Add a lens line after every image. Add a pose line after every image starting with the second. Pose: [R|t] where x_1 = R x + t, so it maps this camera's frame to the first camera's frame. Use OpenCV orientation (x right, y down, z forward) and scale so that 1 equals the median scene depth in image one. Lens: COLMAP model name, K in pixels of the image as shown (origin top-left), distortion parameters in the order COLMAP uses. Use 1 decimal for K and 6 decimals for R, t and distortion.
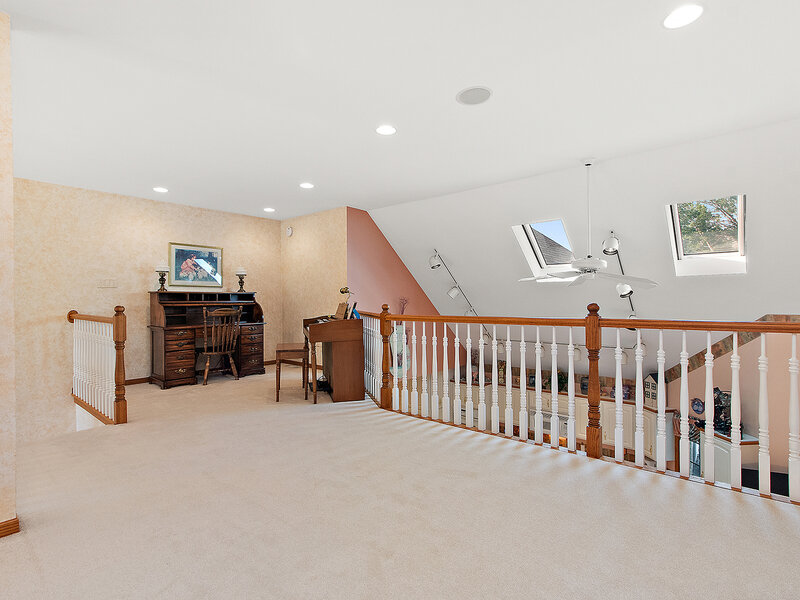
lens RADIAL K [[410.0, 0, 399.5], [0, 410.0, 298.9], [0, 0, 1]] dist [-0.005134, -0.001685]
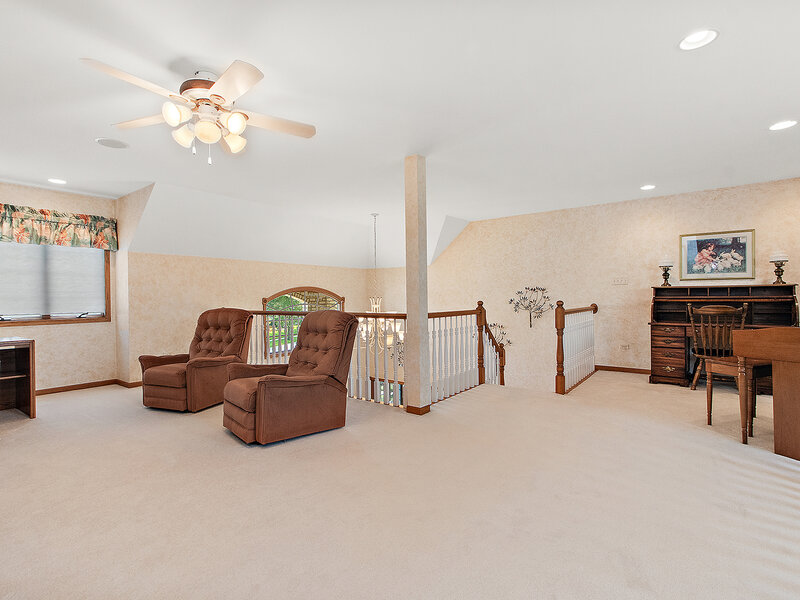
lens RADIAL K [[410.0, 0, 399.5], [0, 410.0, 298.9], [0, 0, 1]] dist [-0.005134, -0.001685]
pose [[0.039679, 0.006122, -0.999194, 0.383517], [0.006523, 0.999958, 0.006386, 0.001121], [0.999191, -0.006771, 0.039637, 0.317759]]
